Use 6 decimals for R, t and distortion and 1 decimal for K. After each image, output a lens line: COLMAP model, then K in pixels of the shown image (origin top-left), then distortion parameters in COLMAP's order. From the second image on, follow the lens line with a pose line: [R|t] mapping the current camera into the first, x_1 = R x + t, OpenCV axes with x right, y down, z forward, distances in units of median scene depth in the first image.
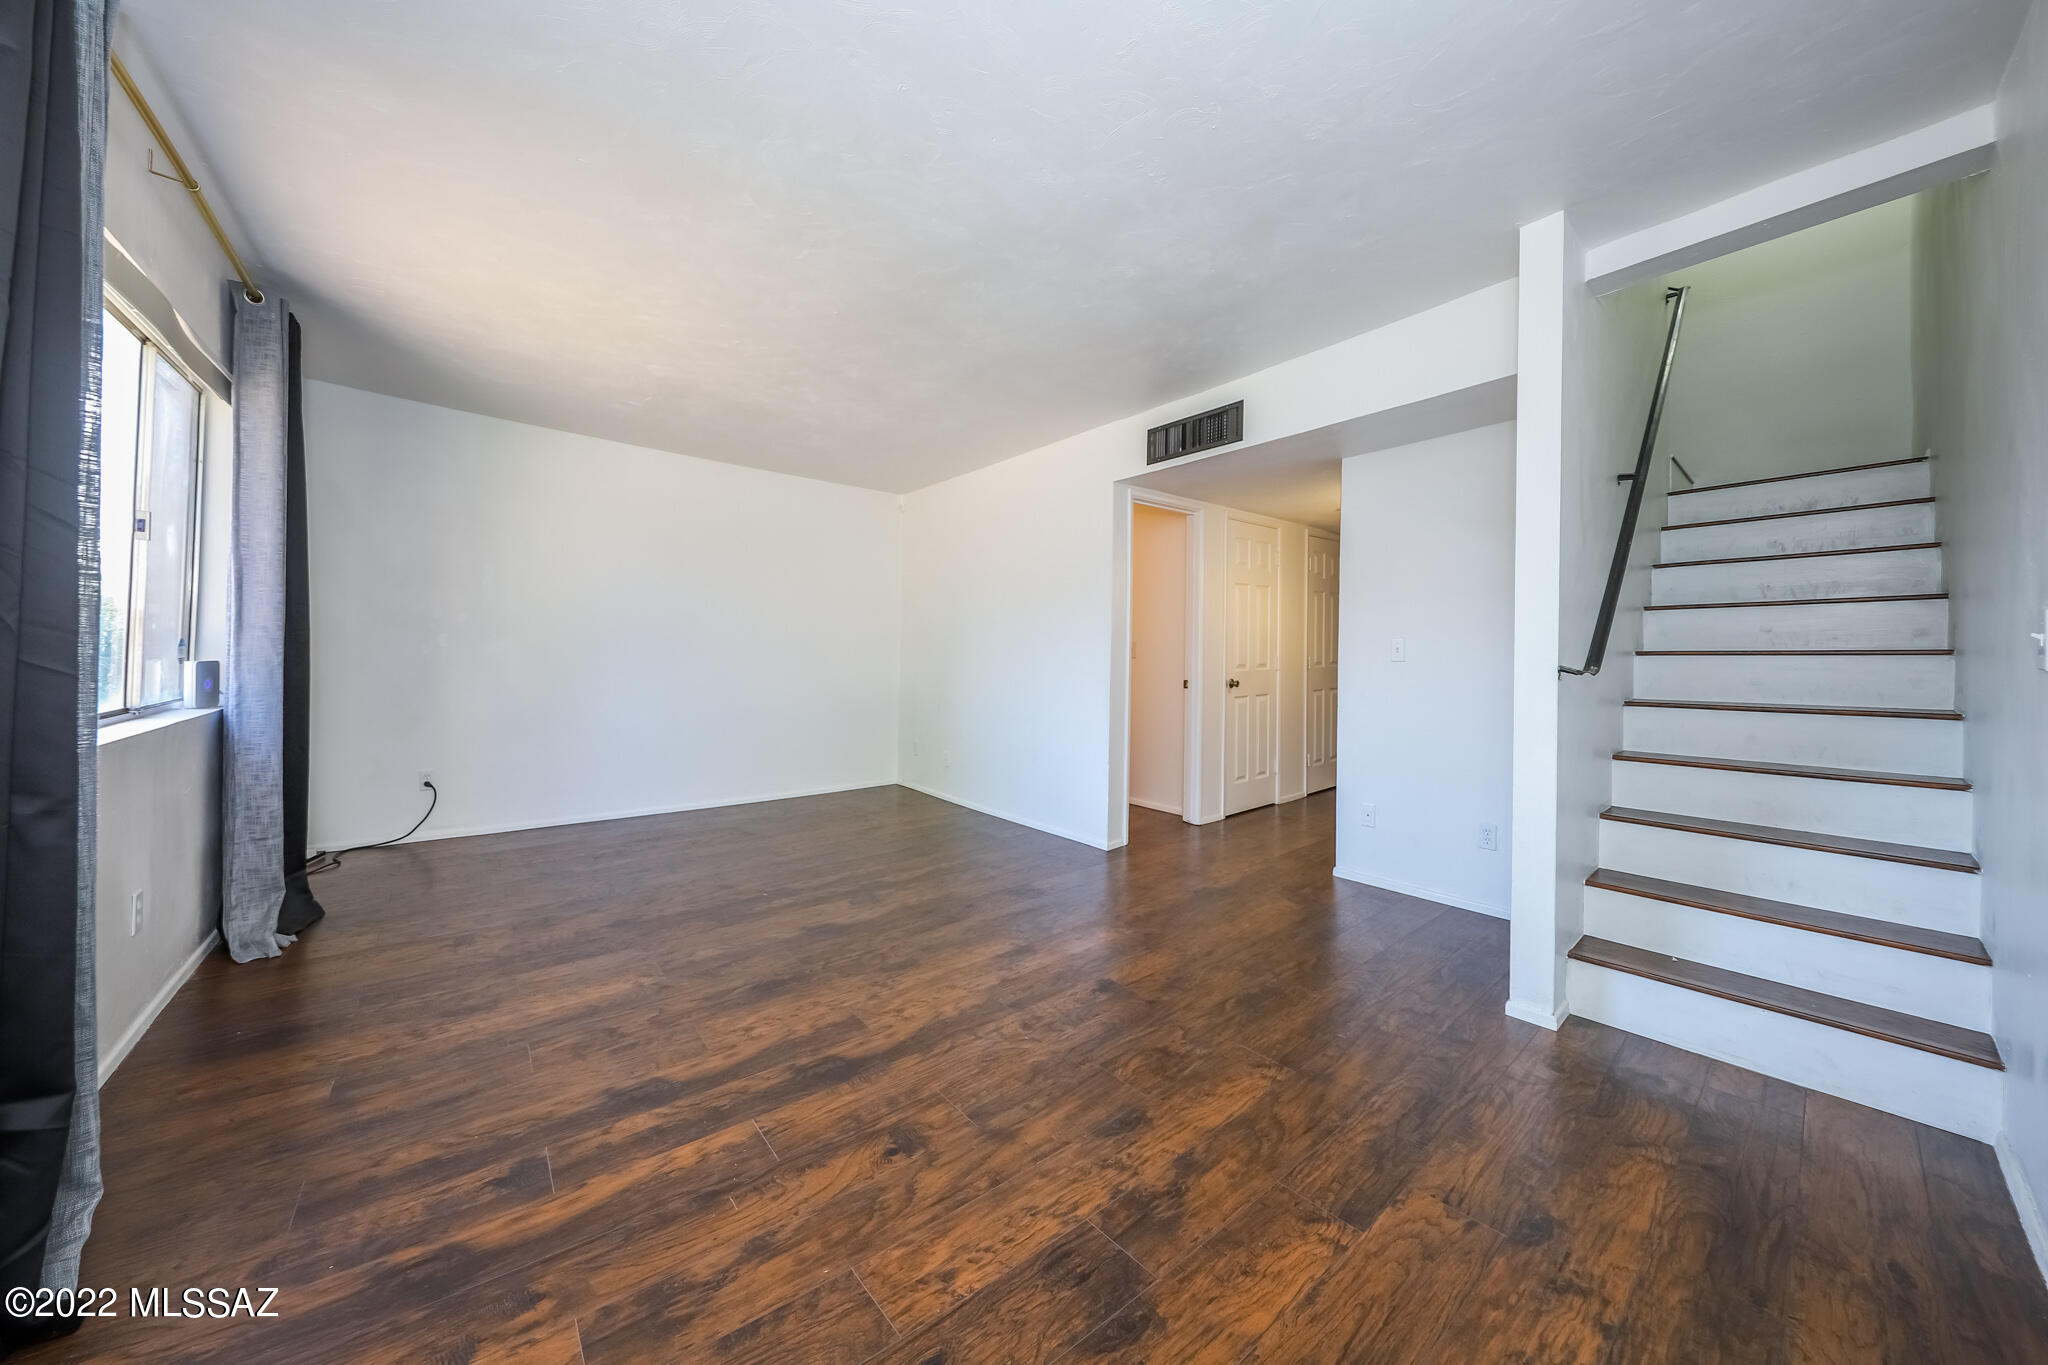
lens RADIAL K [[678.1, 0, 1024.0], [0, 678.1, 682.5], [0, 0, 1]] dist [-0.001158, -0.000140]
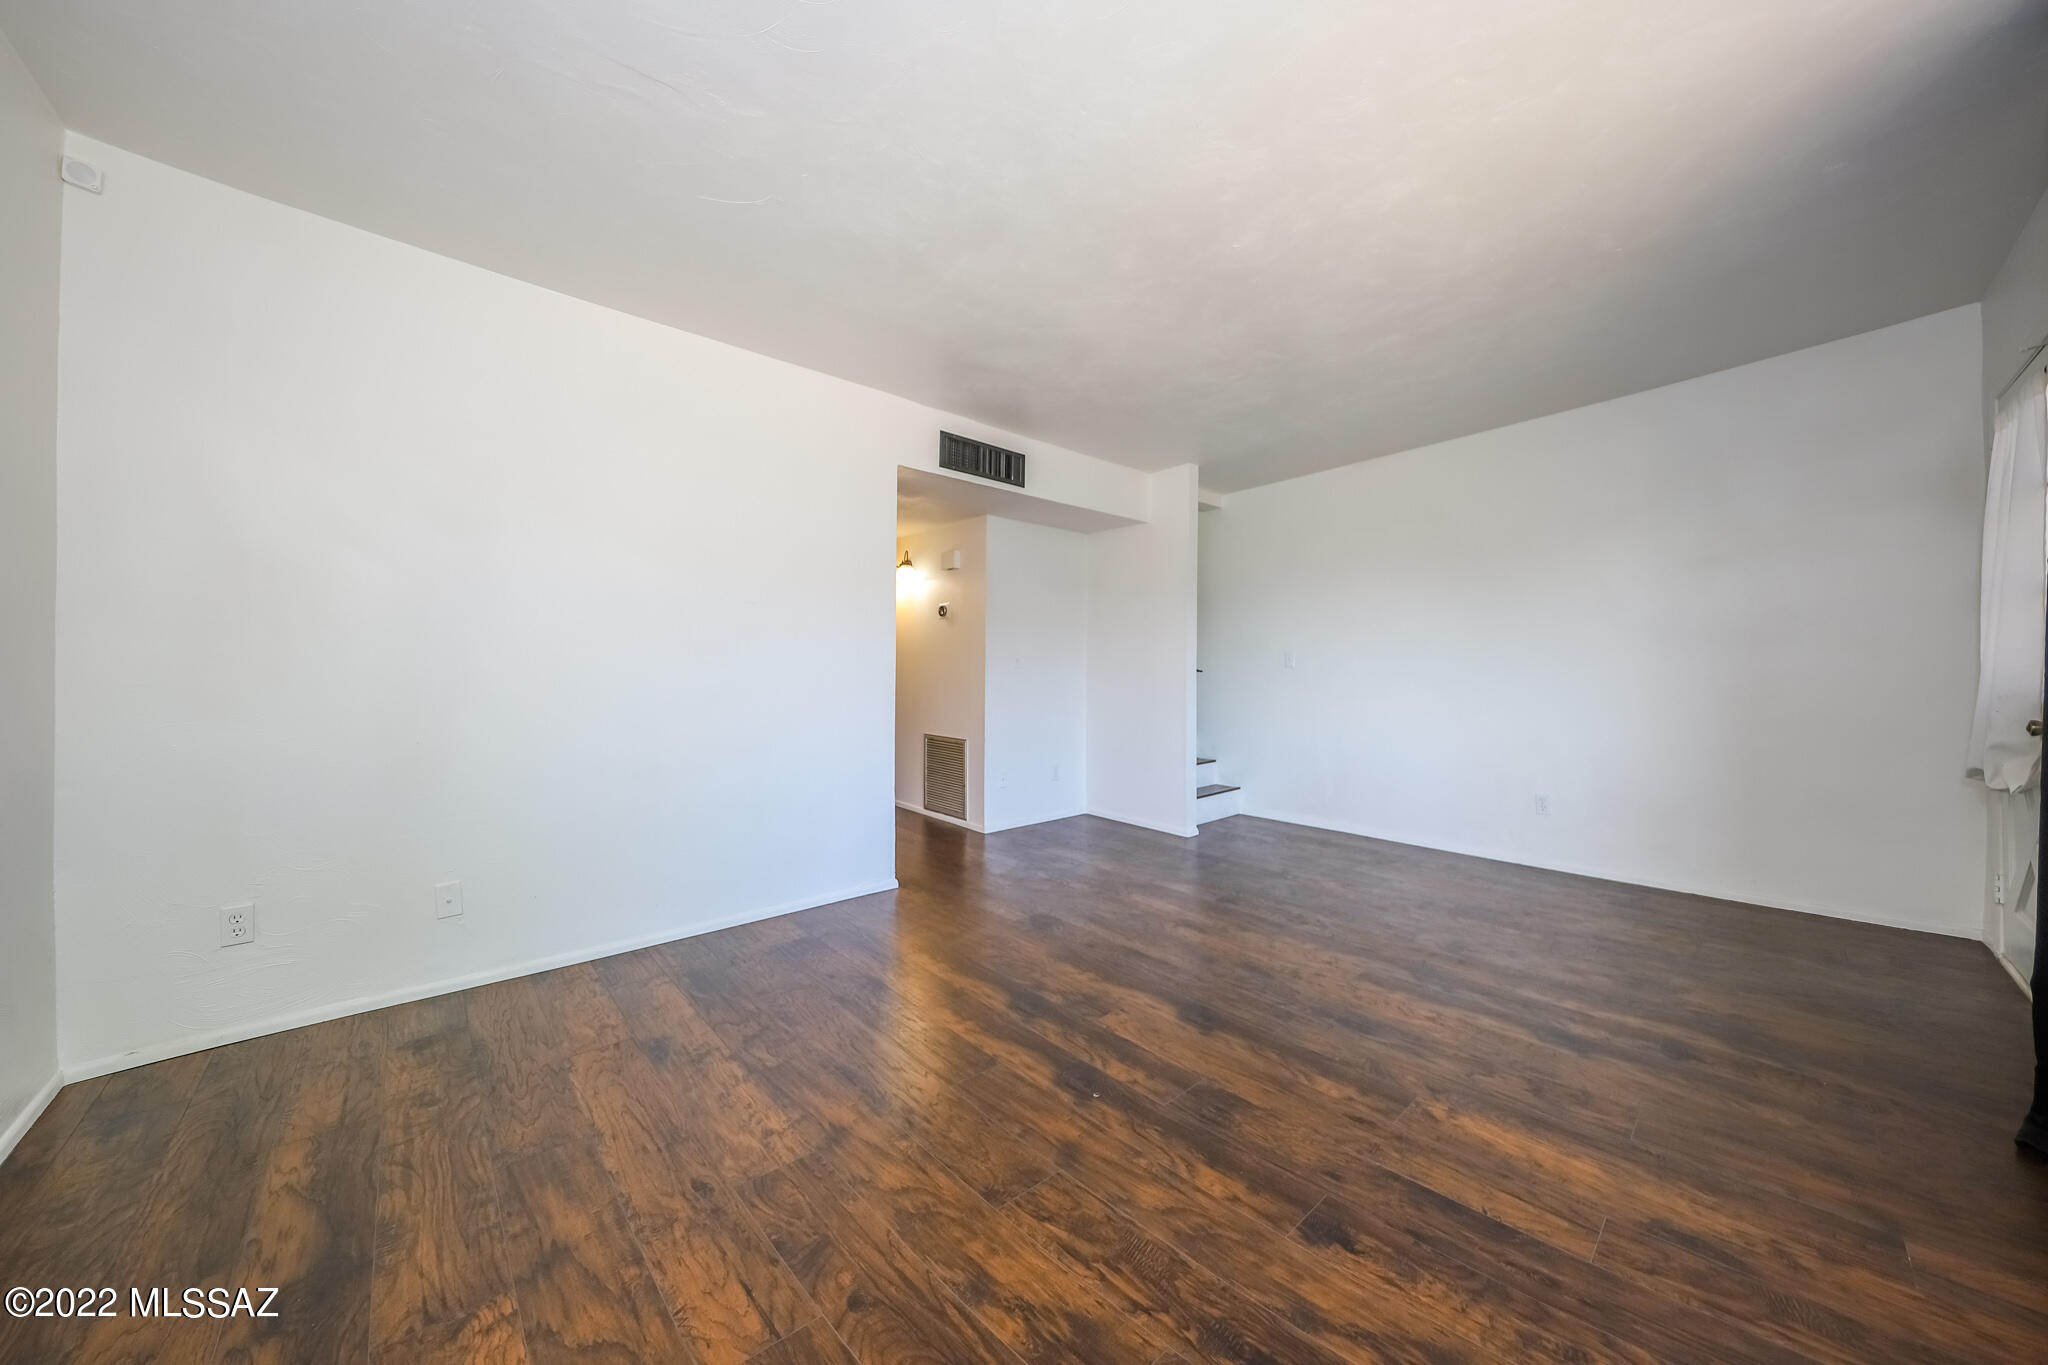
lens RADIAL K [[667.1, 0, 1053.6], [0, 667.1, 637.6], [0, 0, 1]] dist [-0.000480, 0.000160]
pose [[-0.054759, 0.041043, 0.997656, -1.448036], [0.014716, 0.999079, -0.040294, -0.052977], [-0.998391, 0.012475, -0.055313, 1.647717]]
